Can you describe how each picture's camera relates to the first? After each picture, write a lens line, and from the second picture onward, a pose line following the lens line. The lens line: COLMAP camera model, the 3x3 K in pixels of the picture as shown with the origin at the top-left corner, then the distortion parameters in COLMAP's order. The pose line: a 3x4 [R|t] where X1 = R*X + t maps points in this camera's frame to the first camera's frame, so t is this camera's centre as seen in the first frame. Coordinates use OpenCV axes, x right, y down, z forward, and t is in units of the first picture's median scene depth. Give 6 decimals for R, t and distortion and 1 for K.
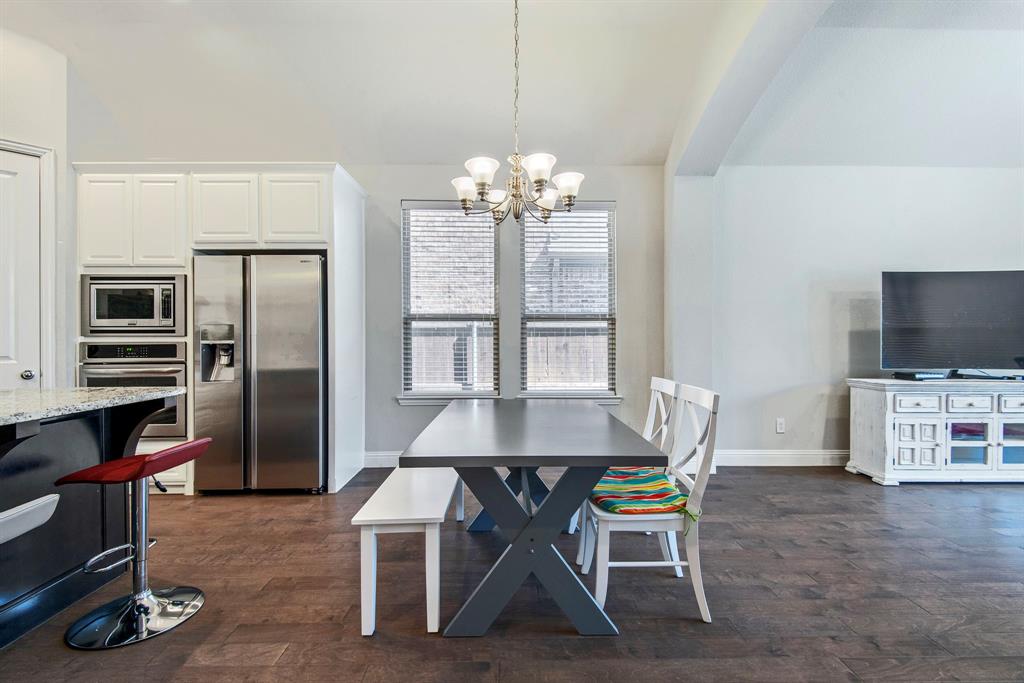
lens RADIAL K [[458.7, 0, 527.7], [0, 458.7, 347.8], [0, 0, 1]] dist [0.027672, -0.019562]
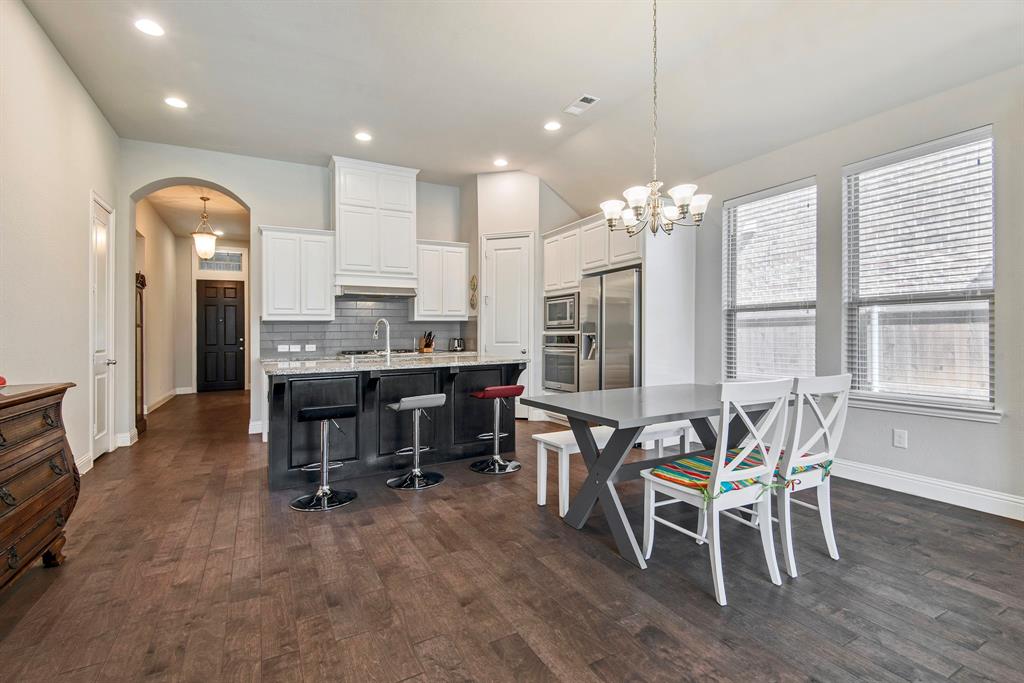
lens RADIAL K [[485.5, 0, 498.8], [0, 485.5, 326.1], [0, 0, 1]] dist [0.038167, 0.000011]
pose [[0.427913, -0.018935, -0.903622, 0.640553], [-0.001920, 0.999759, -0.021858, -0.002608], [0.903818, 0.011088, 0.427774, 0.039759]]
